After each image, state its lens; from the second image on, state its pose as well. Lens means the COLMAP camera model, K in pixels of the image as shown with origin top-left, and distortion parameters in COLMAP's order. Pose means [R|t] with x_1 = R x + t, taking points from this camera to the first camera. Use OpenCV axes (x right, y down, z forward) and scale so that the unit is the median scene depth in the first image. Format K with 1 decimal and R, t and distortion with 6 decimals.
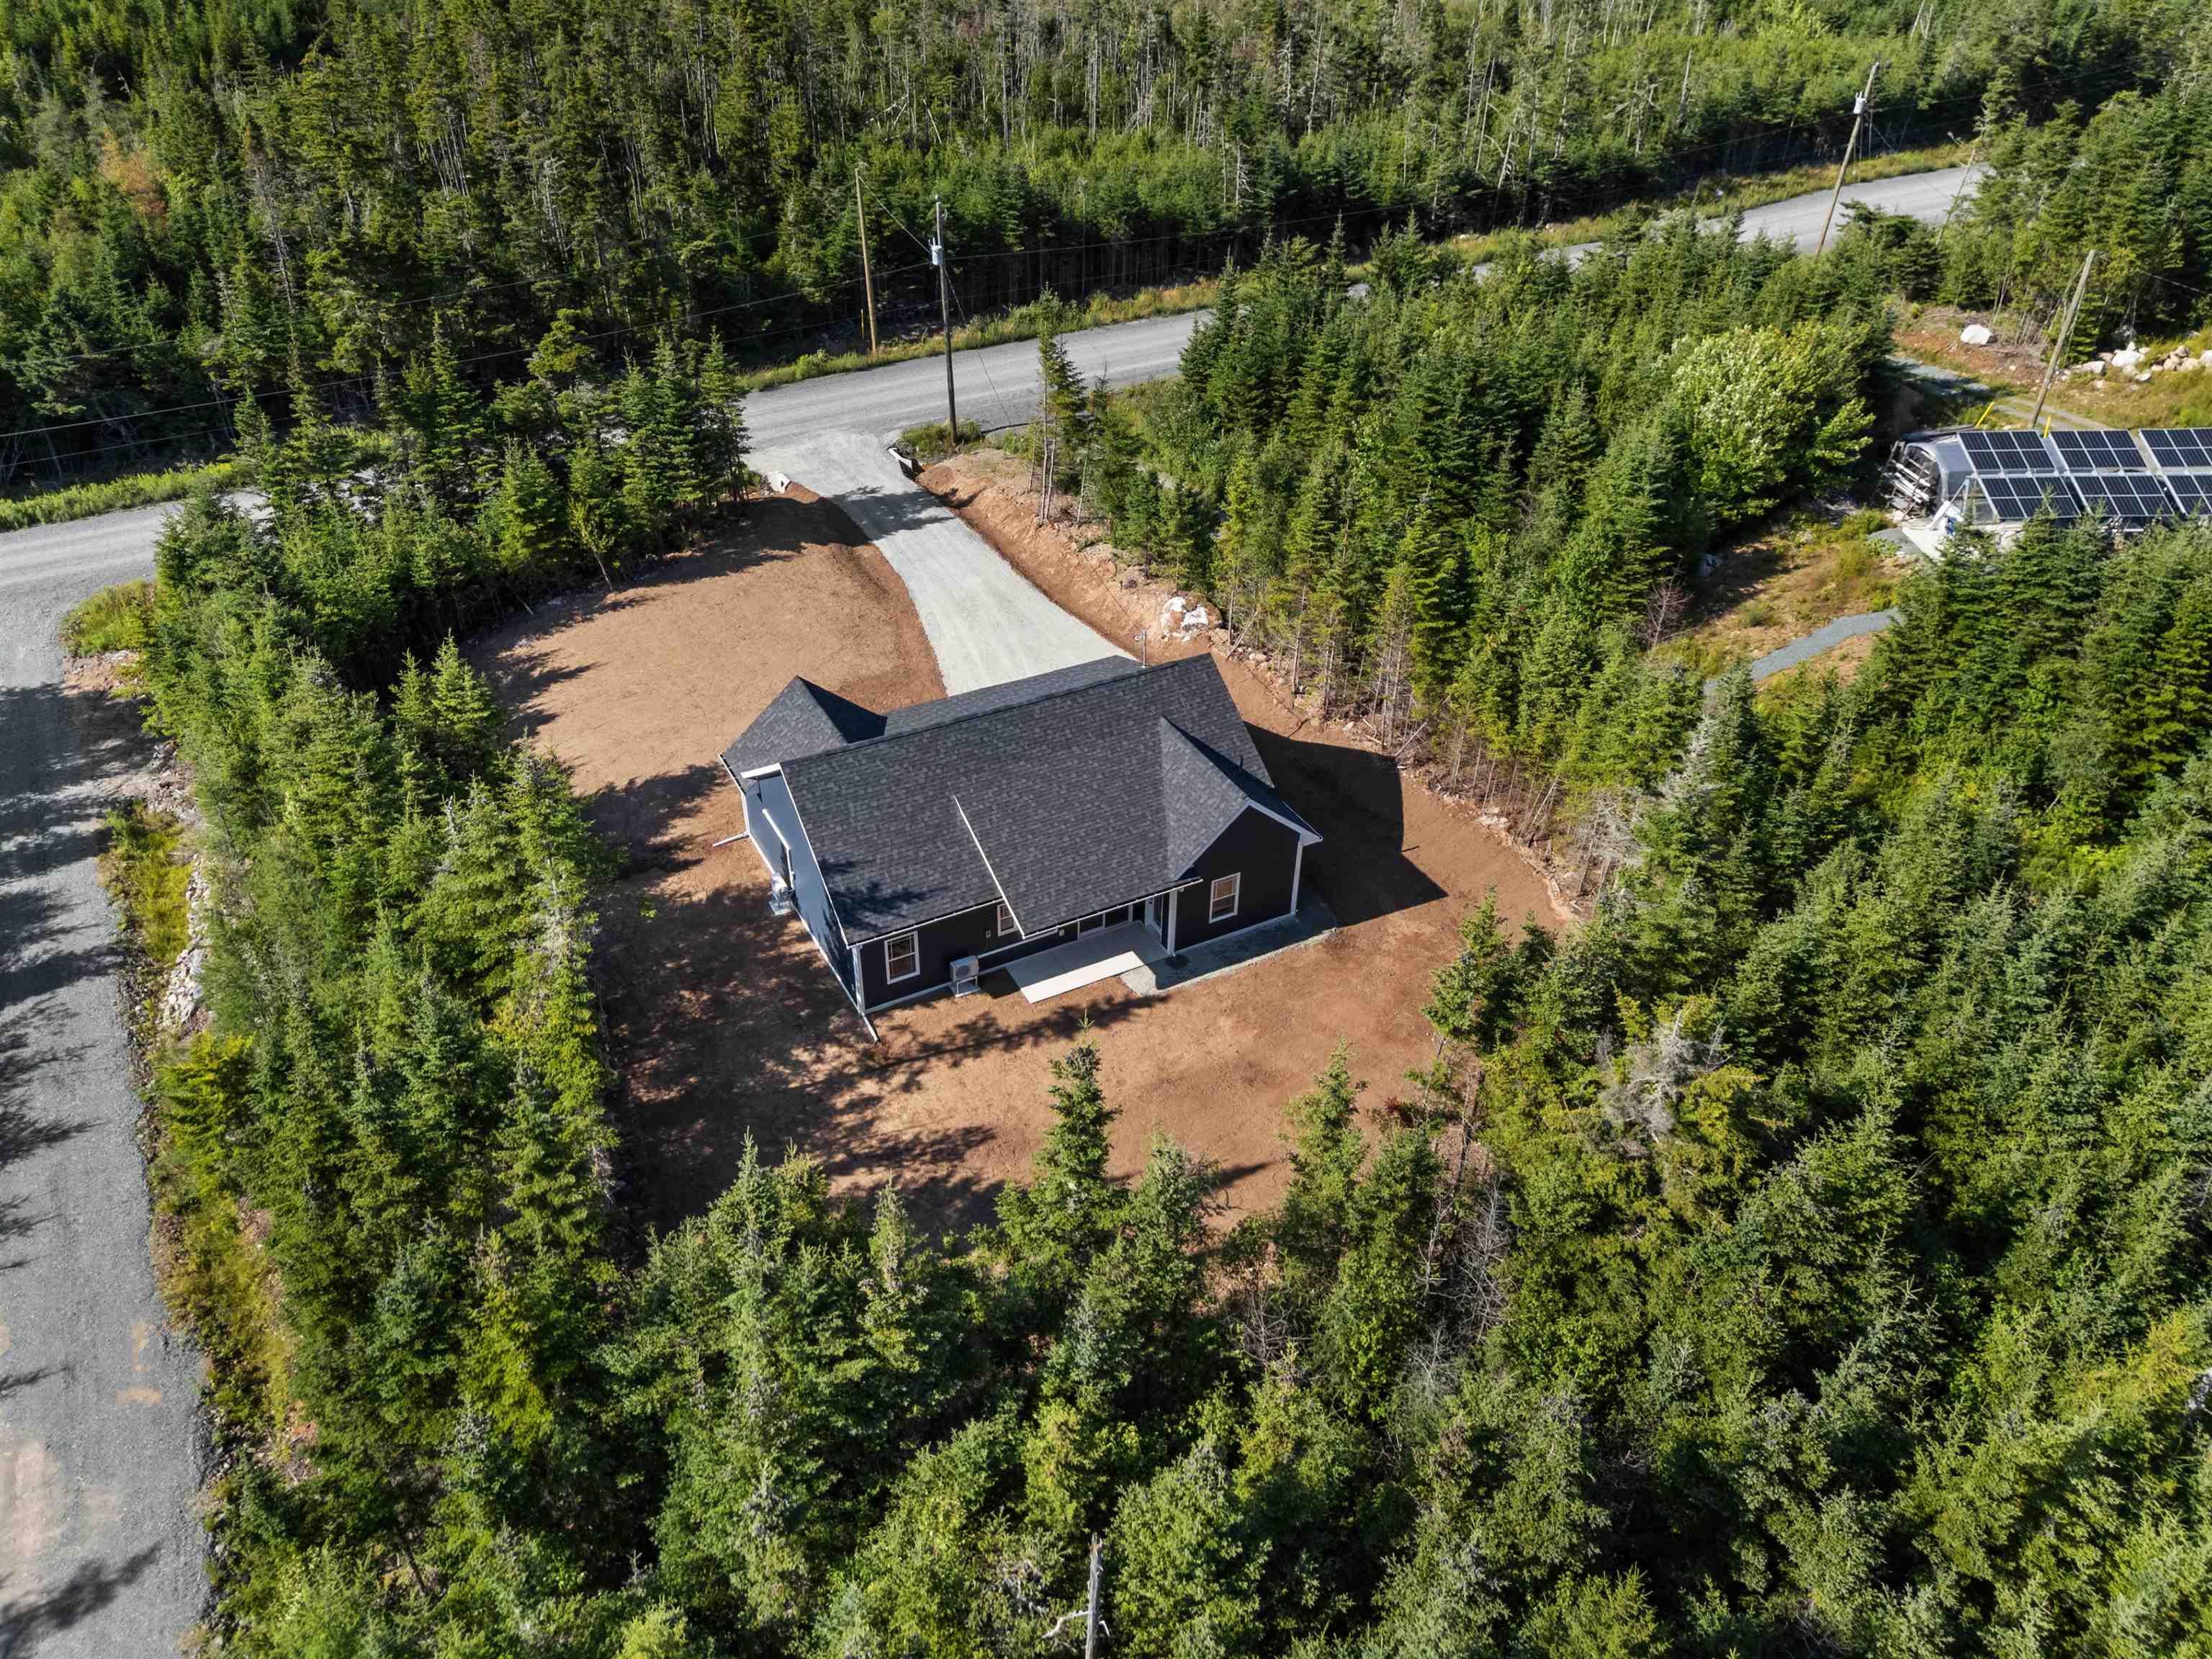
lens RADIAL K [[1704.3, 0, 1108.5], [0, 1704.3, 831.0], [0, 0, 1]] dist [0.063943, -0.052170]
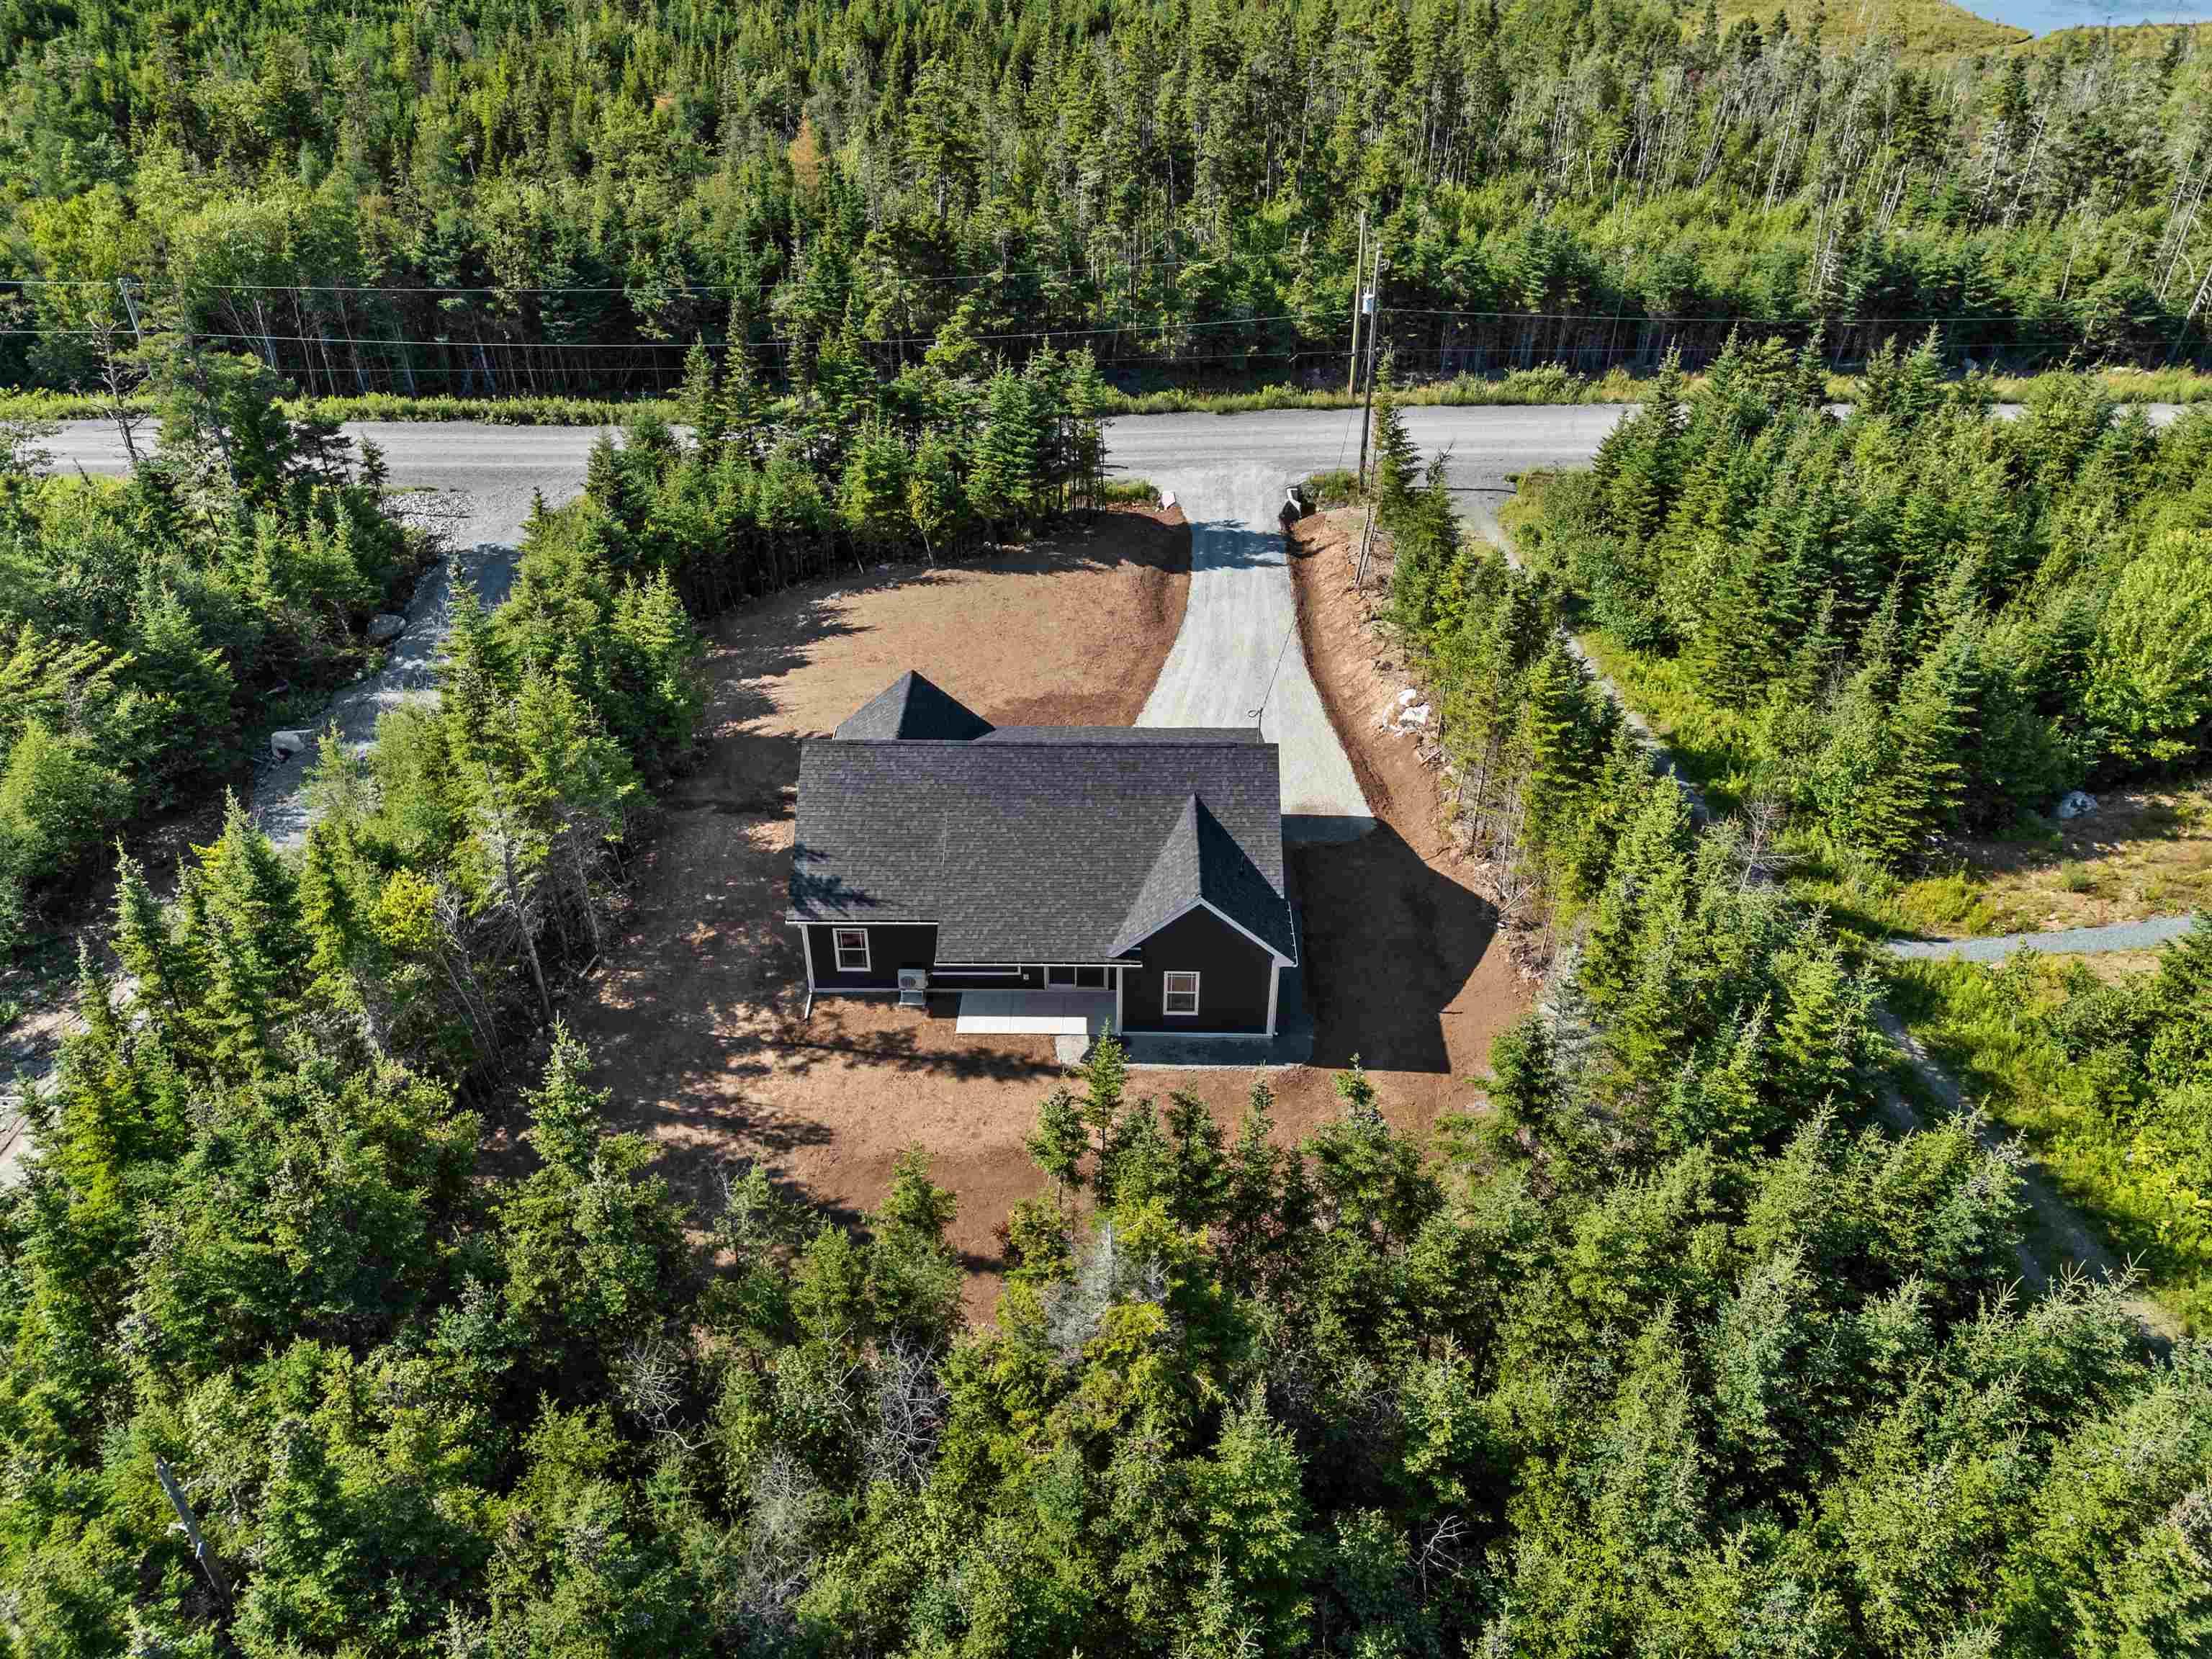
lens RADIAL K [[1704.3, 0, 1100.1], [0, 1704.3, 827.6], [0, 0, 1]] dist [0.063943, -0.052170]
pose [[0.868373, 0.262635, -0.420655, 0.302832], [-0.269844, 0.961920, 0.043524, -0.058994], [0.416068, 0.075716, 0.906176, 0.087084]]
